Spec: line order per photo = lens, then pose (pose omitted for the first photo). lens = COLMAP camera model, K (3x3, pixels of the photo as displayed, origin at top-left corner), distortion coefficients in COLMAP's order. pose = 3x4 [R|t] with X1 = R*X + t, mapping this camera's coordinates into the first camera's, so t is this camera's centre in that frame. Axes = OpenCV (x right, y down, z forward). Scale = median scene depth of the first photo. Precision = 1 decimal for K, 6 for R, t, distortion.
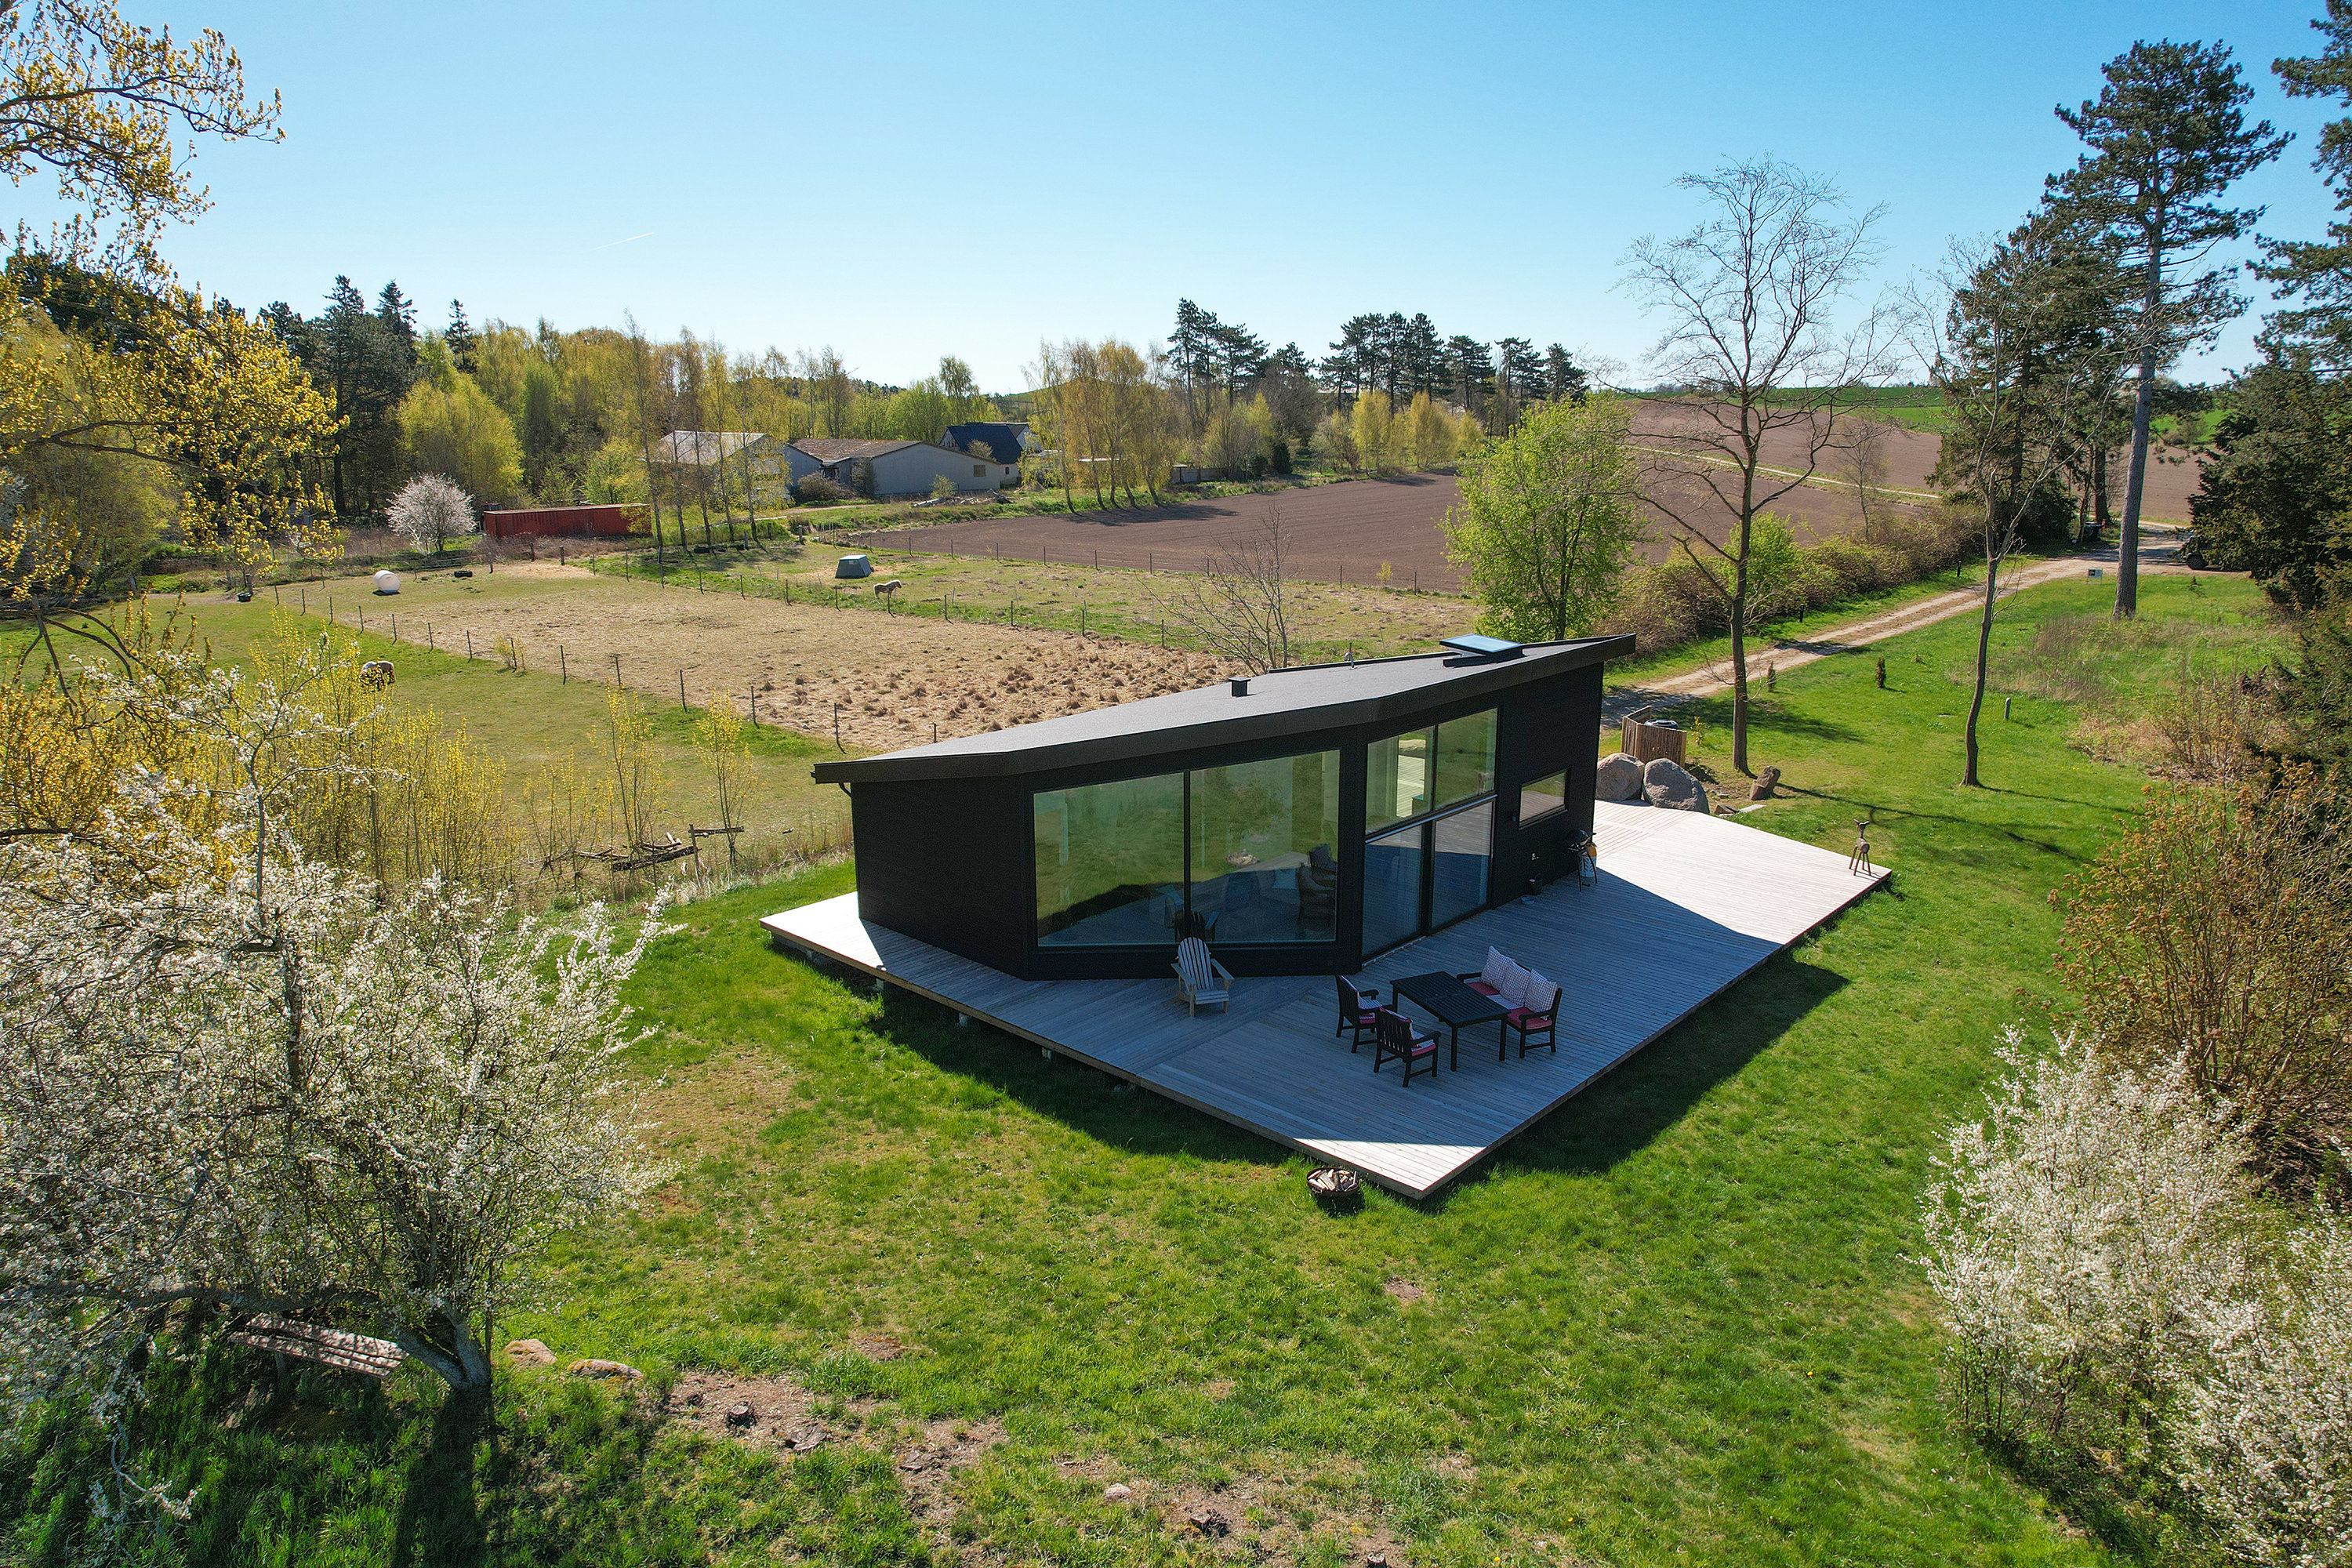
lens RADIAL K [[1494.2, 0, 1176.0], [0, 1494.2, 784.0], [0, 0, 1]] dist [-0.083409, 0.076132]
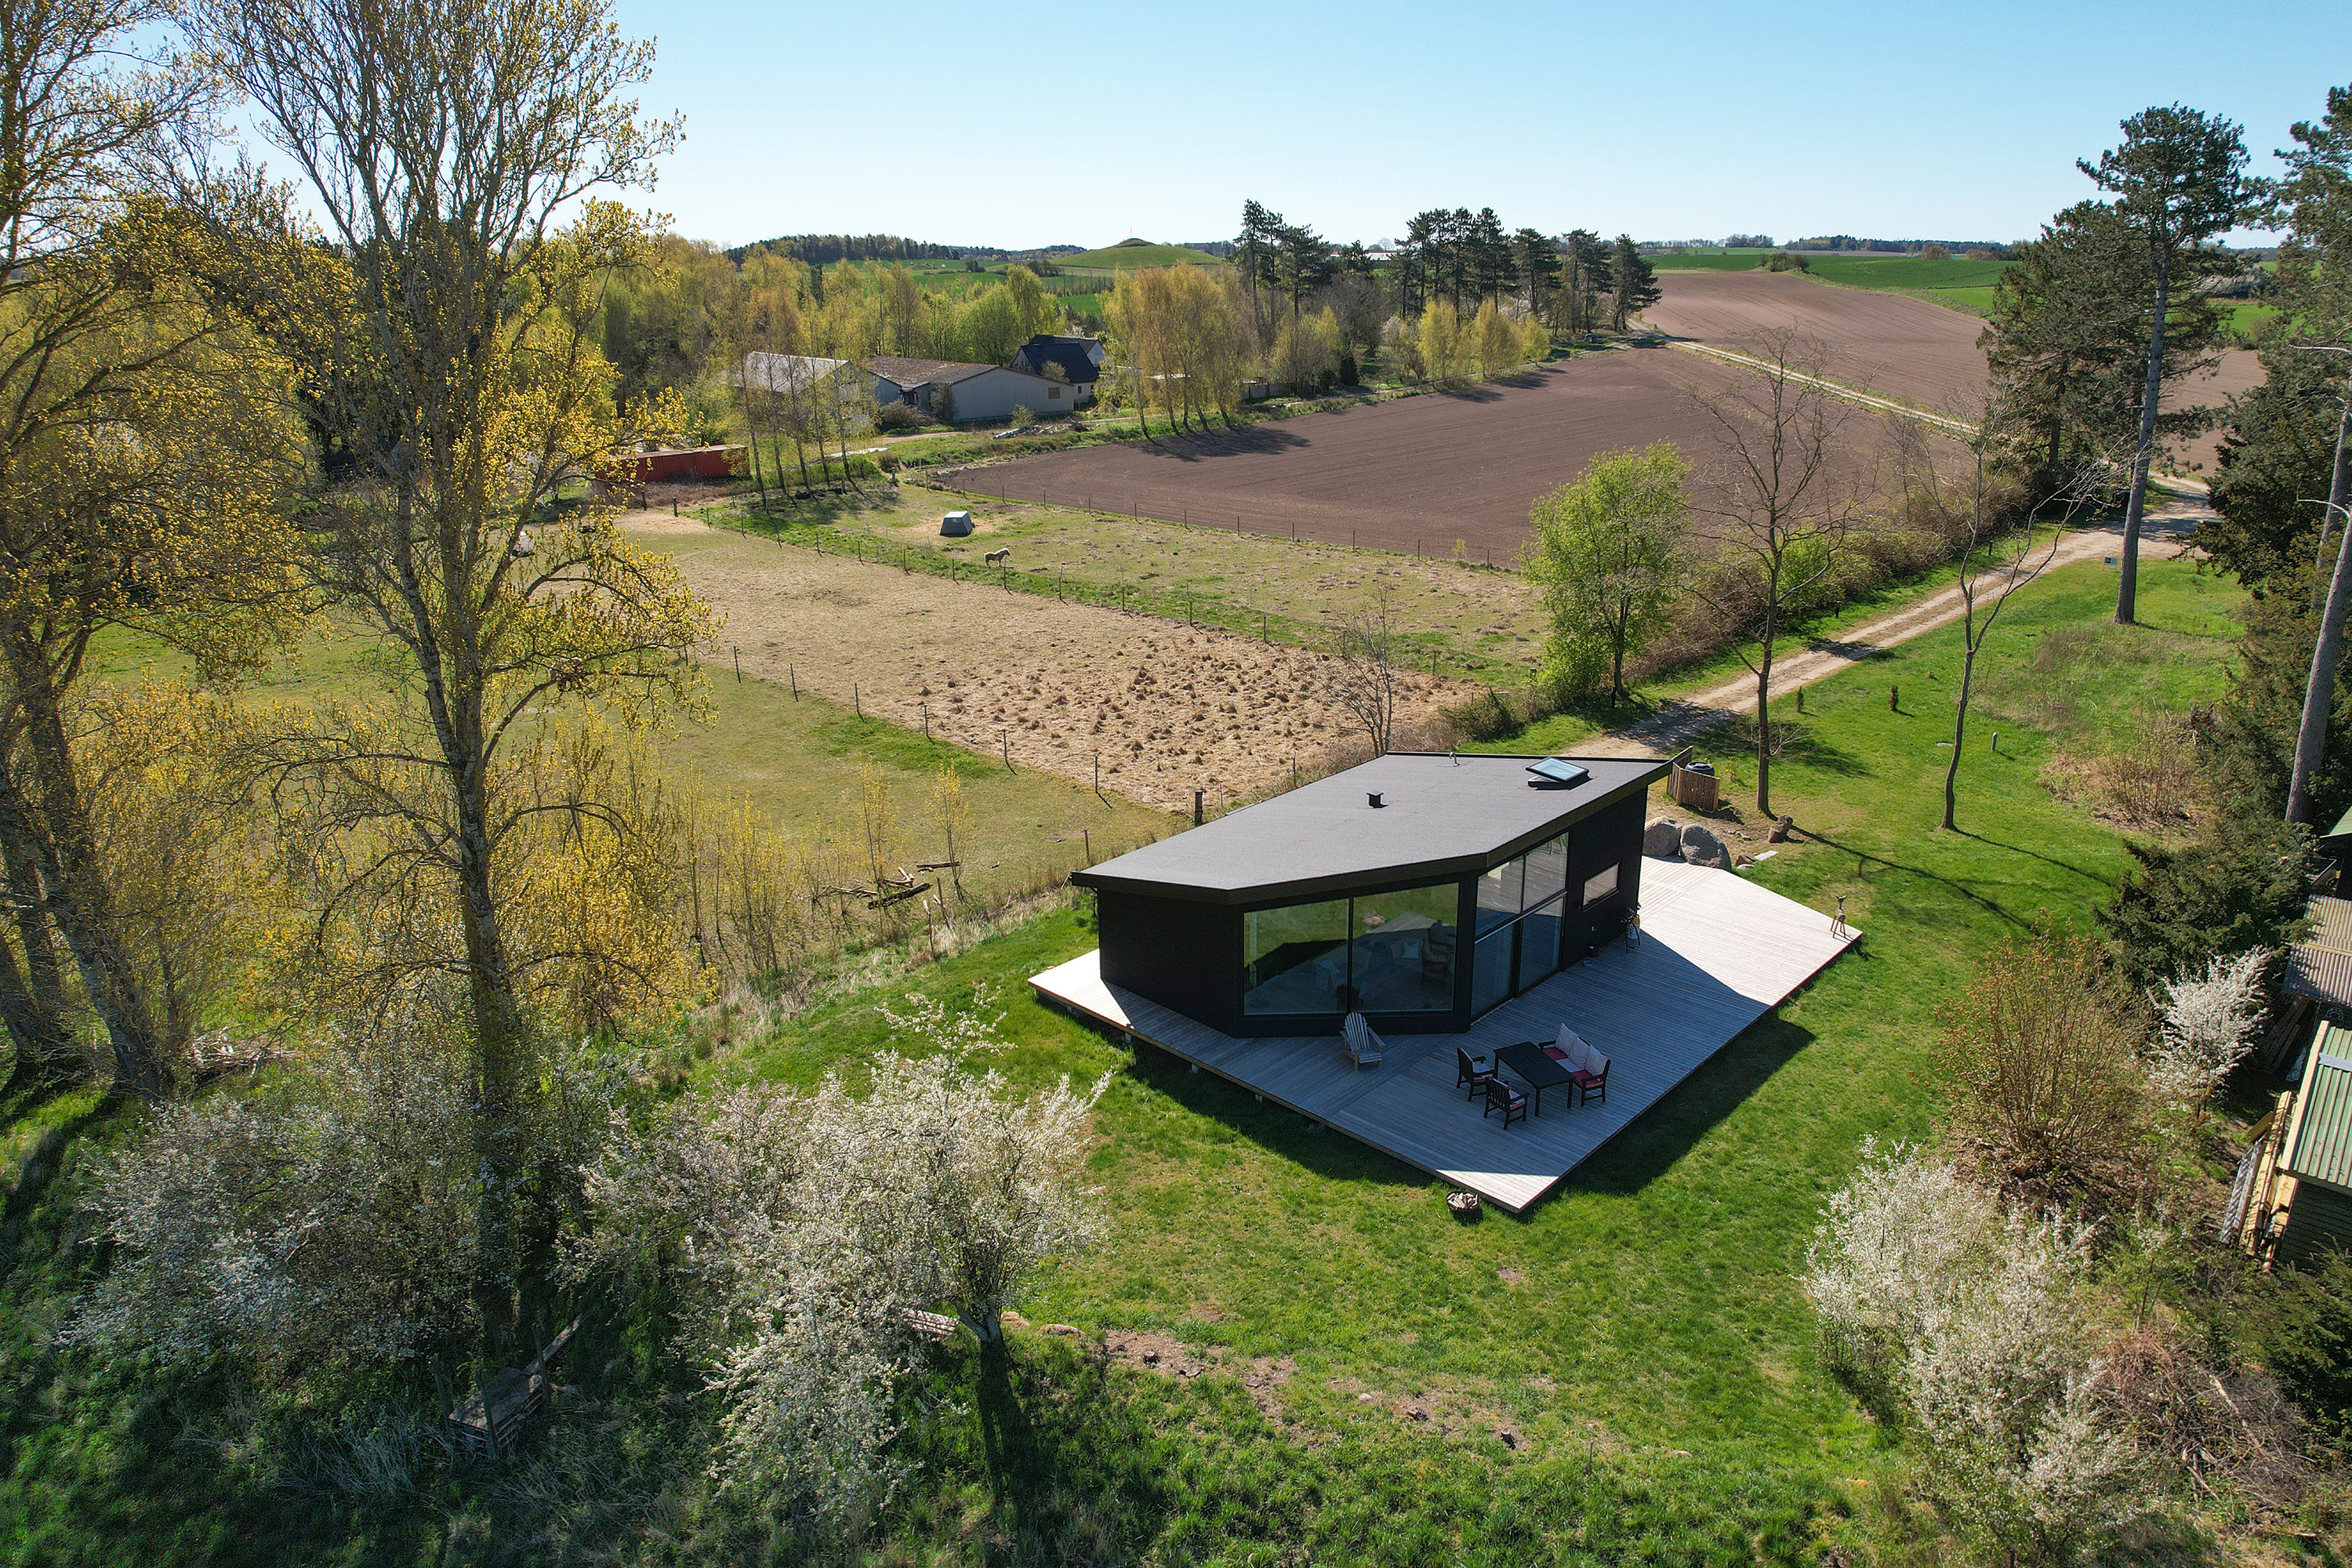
lens RADIAL K [[1521.0, 0, 1218.6], [0, 1521.0, 772.2], [0, 0, 1]] dist [-0.068939, 0.045418]
pose [[0.999984, 0.001345, -0.005535, -0.116928], [-0.000932, 0.997259, 0.073985, -0.245680], [0.005620, -0.073978, 0.997244, -0.460343]]
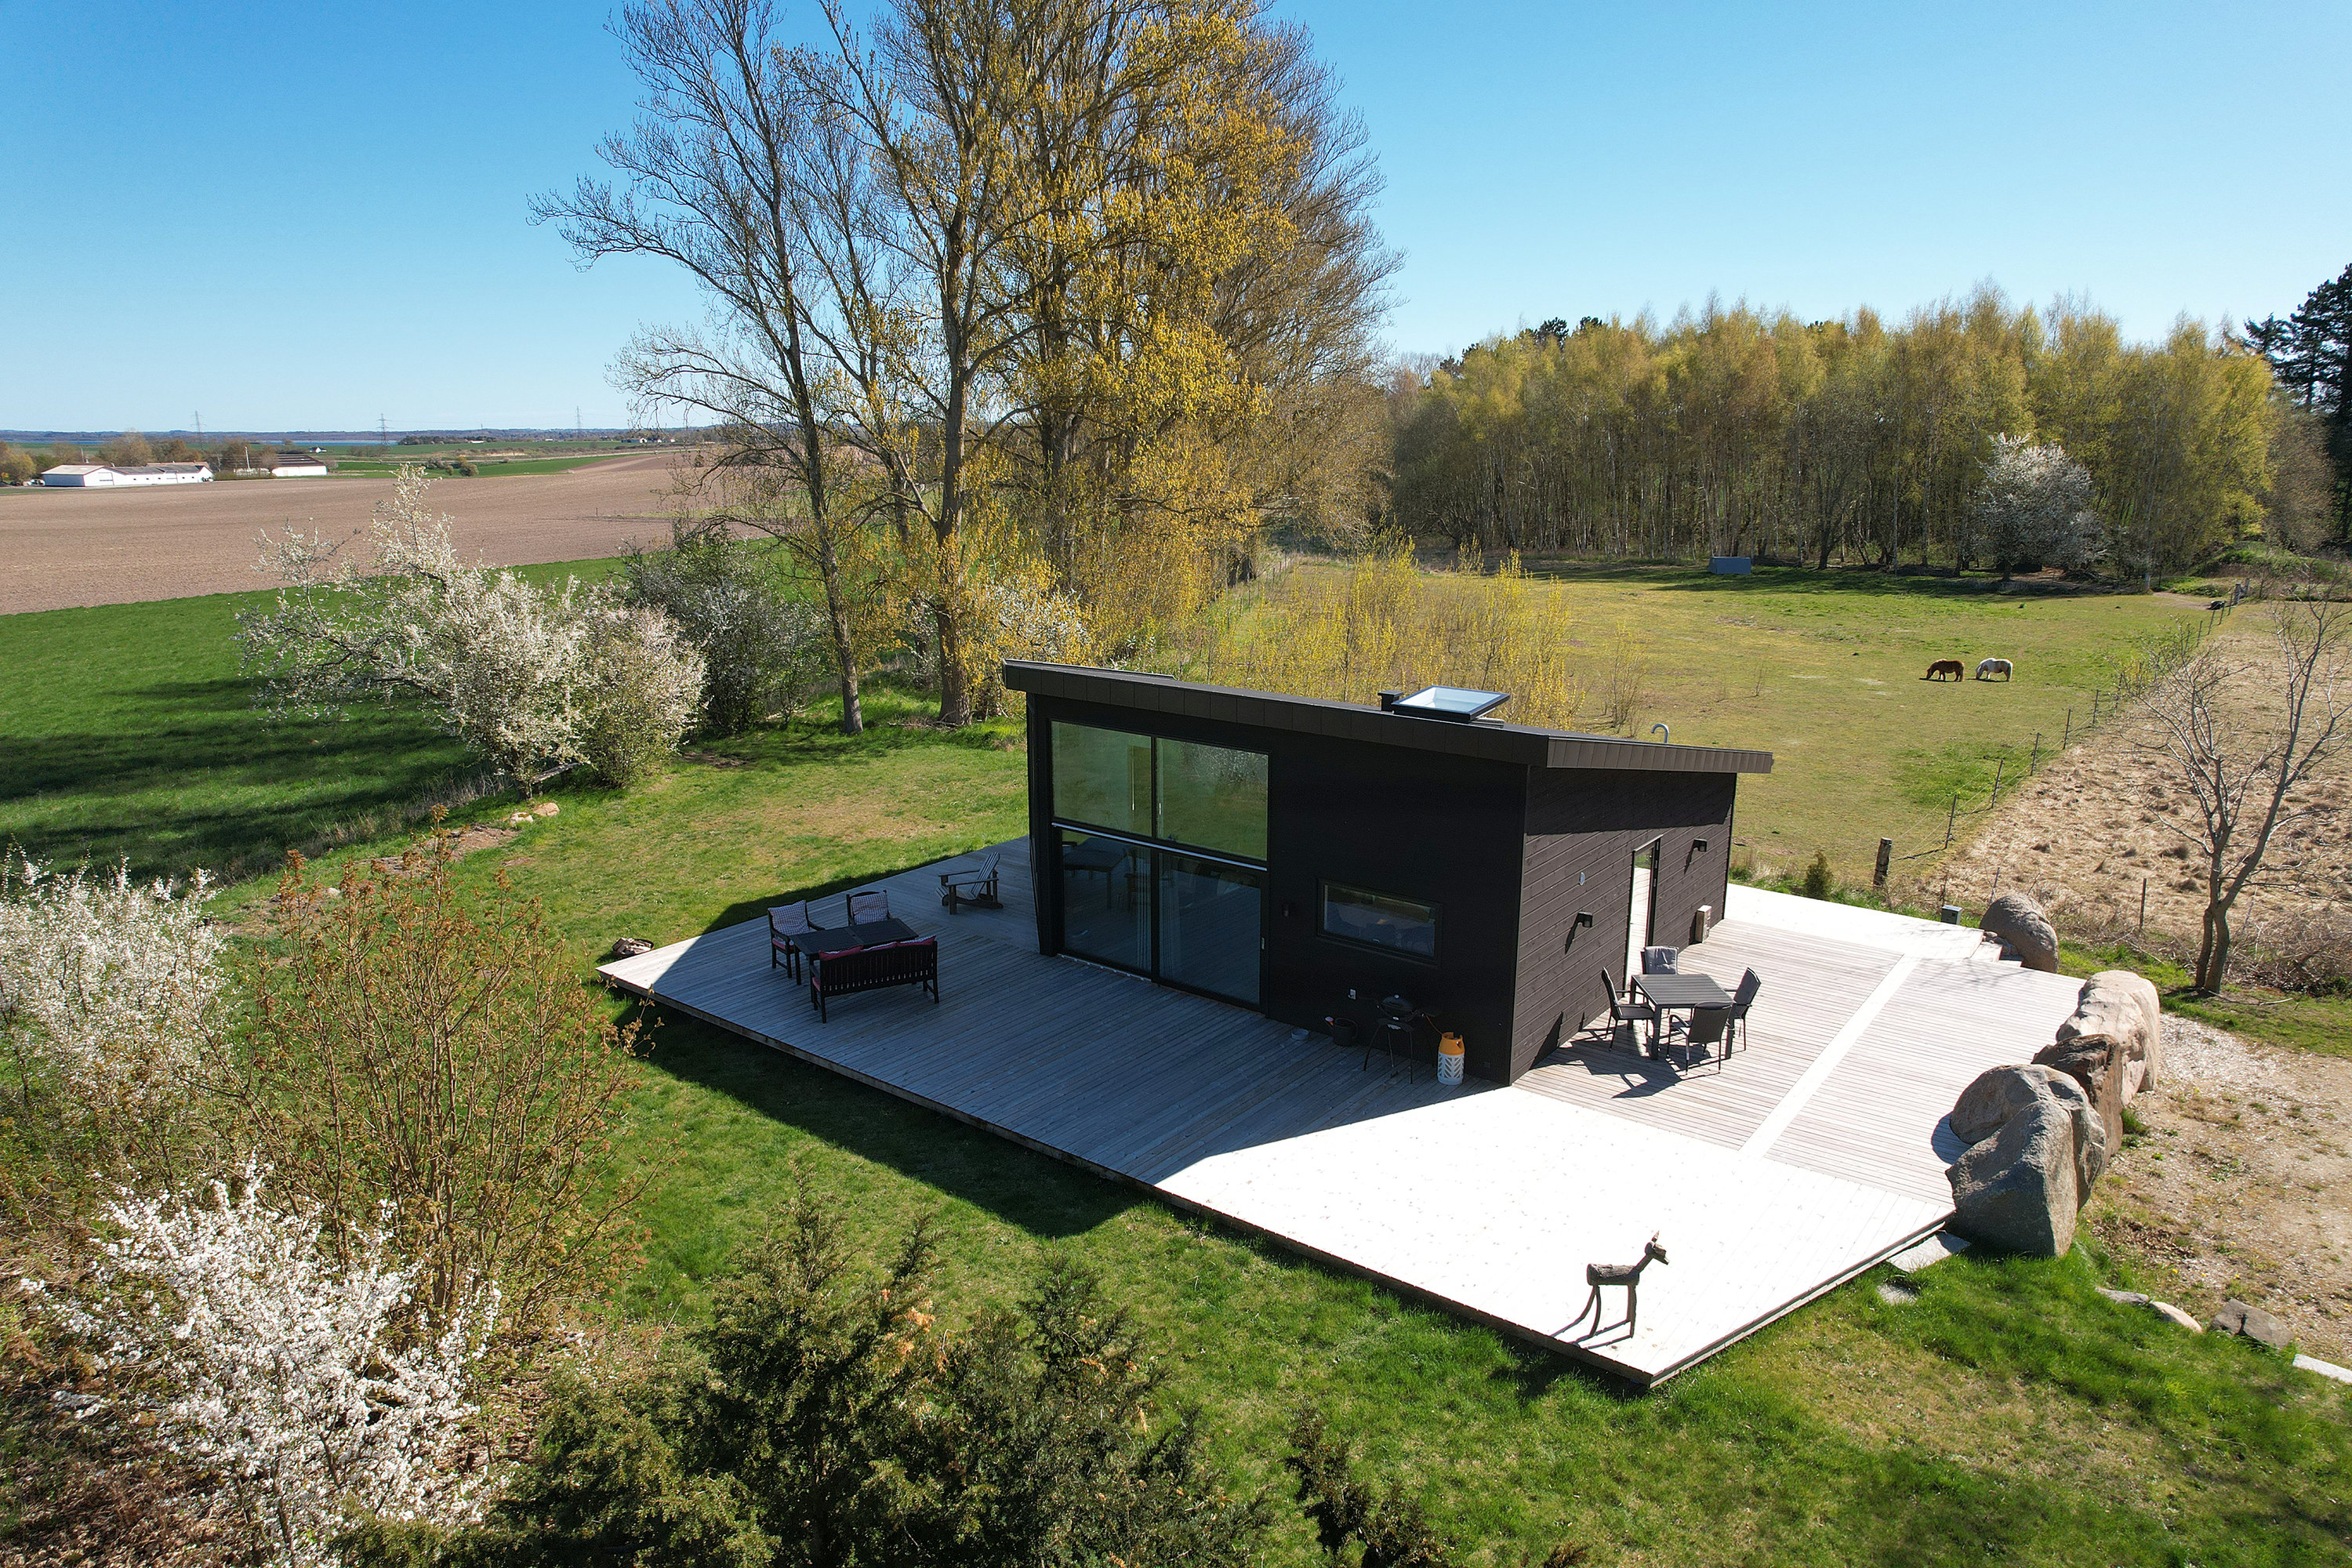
lens RADIAL K [[1494.2, 0, 1176.0], [0, 1494.2, 784.0], [0, 0, 1]] dist [-0.083409, 0.076132]
pose [[0.086500, 0.238304, -0.967331, 1.123792], [-0.240632, 0.947219, 0.211832, -0.220717], [0.966754, 0.214448, 0.139278, 0.997254]]
